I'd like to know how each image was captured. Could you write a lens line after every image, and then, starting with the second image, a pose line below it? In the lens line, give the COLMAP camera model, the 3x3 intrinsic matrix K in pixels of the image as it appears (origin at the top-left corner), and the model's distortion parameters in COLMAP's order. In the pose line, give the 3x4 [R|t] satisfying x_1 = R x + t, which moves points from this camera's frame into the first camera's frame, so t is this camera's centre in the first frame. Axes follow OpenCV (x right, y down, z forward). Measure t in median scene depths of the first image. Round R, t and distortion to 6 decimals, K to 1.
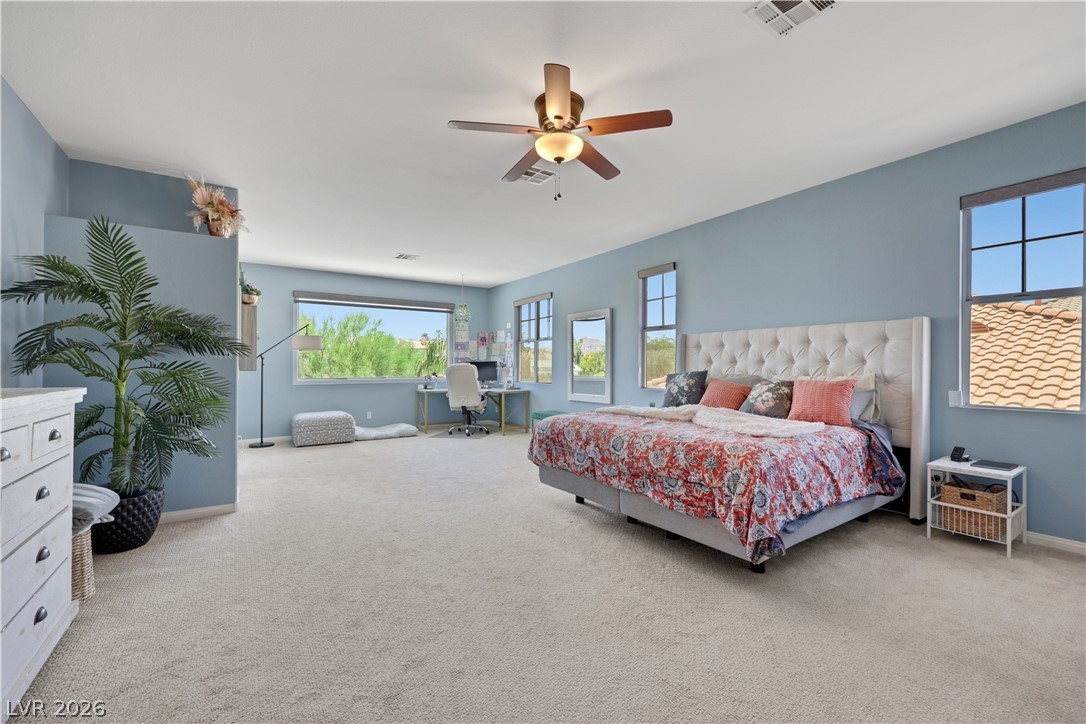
lens RADIAL K [[448.7, 0, 543.8], [0, 448.7, 364.6], [0, 0, 1]] dist [-0.000970, -0.000065]
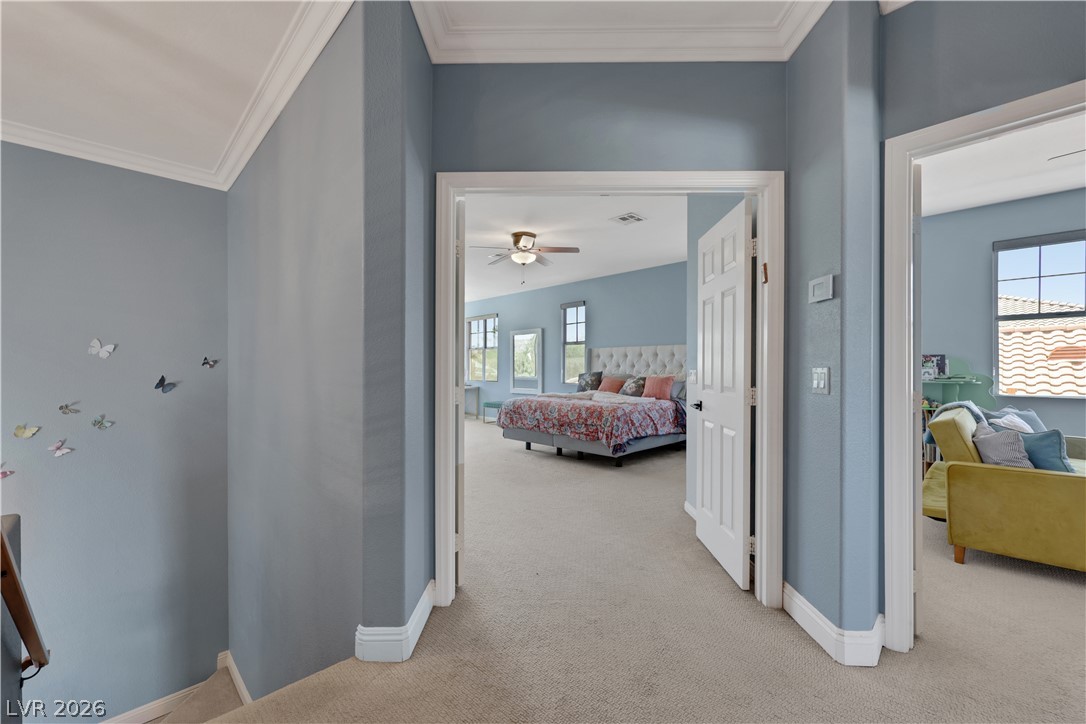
lens RADIAL K [[448.7, 0, 539.5], [0, 448.7, 367.8], [0, 0, 1]] dist [-0.000970, -0.000065]
pose [[0.985610, -0.000544, 0.169033, -0.165157], [-0.000317, 0.999987, 0.005067, -0.009421], [-0.169034, -0.005048, 0.985597, -0.678304]]
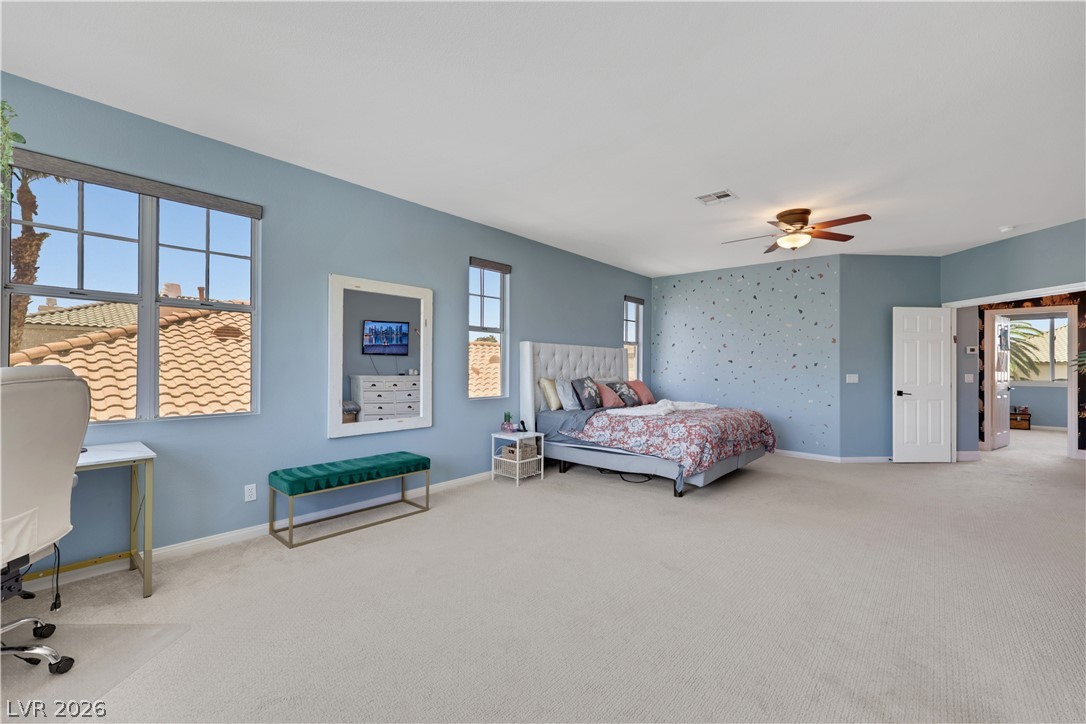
lens RADIAL K [[448.7, 0, 539.1], [0, 448.7, 363.7], [0, 0, 1]] dist [-0.000970, -0.000065]
pose [[-0.246862, 0.003024, 0.969046, -0.963912], [-0.015663, 0.999852, -0.007110, -0.009488], [-0.968924, -0.016934, -0.246779, 1.649545]]
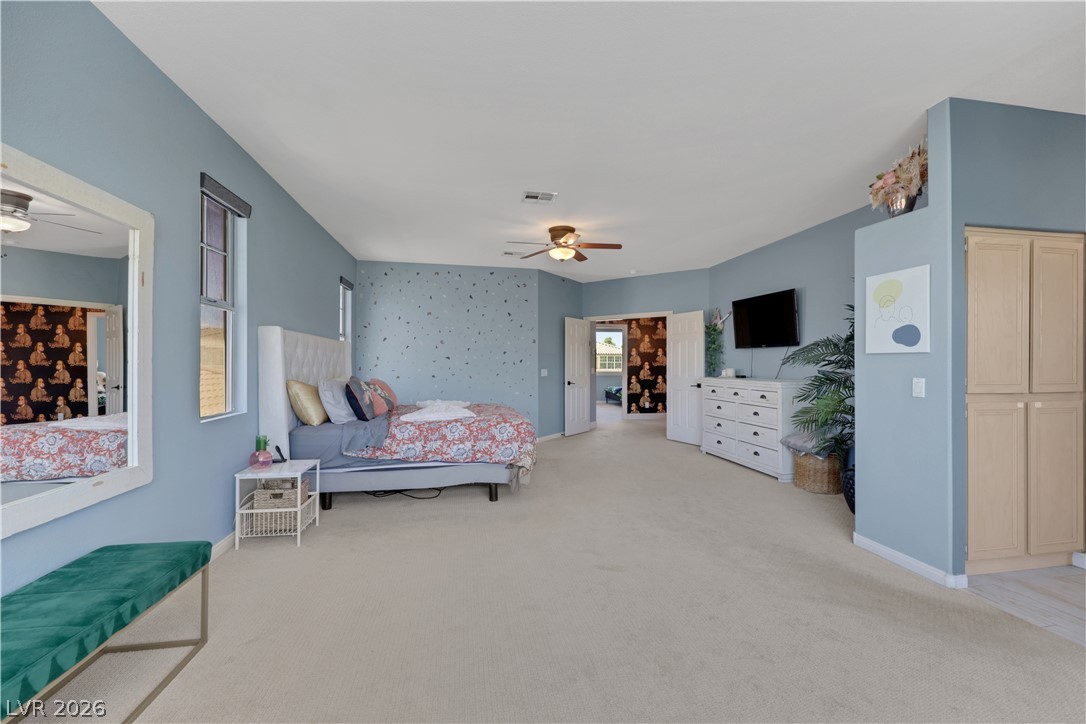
lens RADIAL K [[448.7, 0, 543.1], [0, 448.7, 364.1], [0, 0, 1]] dist [-0.000970, -0.000065]
pose [[-0.915266, -0.004629, 0.402822, -0.470165], [-0.008514, 0.999933, -0.007854, -0.007298], [-0.402759, -0.010618, -0.915244, 1.979184]]
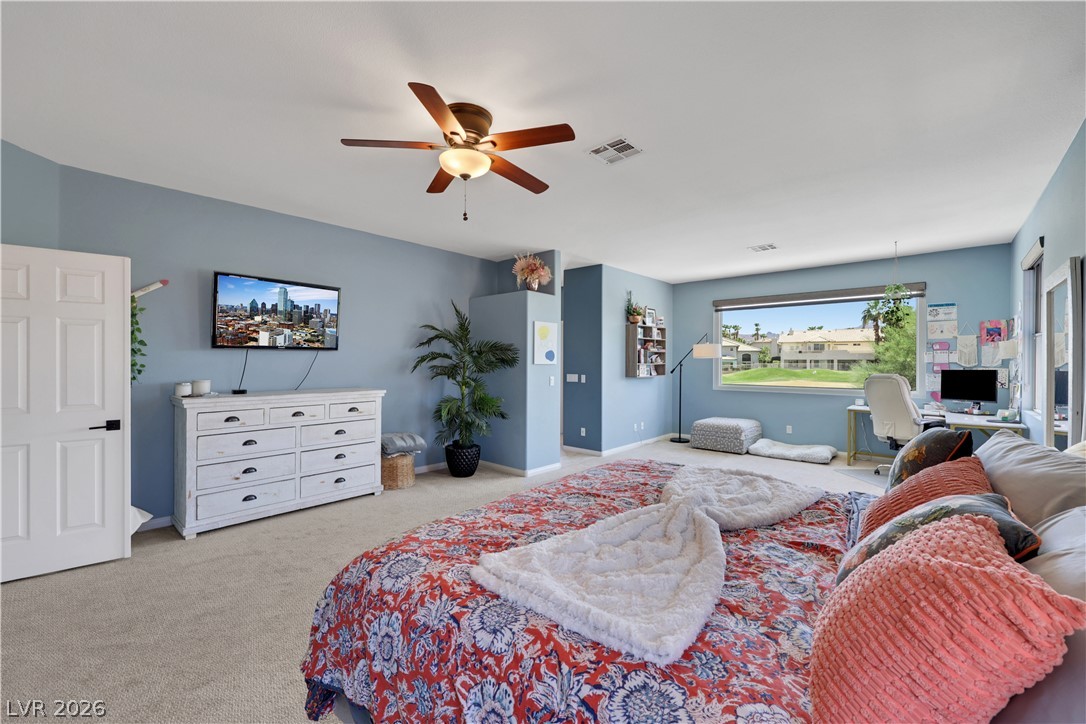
lens RADIAL K [[448.7, 0, 543.7], [0, 448.7, 361.5], [0, 0, 1]] dist [-0.000970, -0.000065]
pose [[0.243448, 0.003750, -0.969907, 0.717935], [0.004346, 0.999978, 0.004957, -0.053783], [0.969904, -0.005421, 0.243426, 0.673993]]
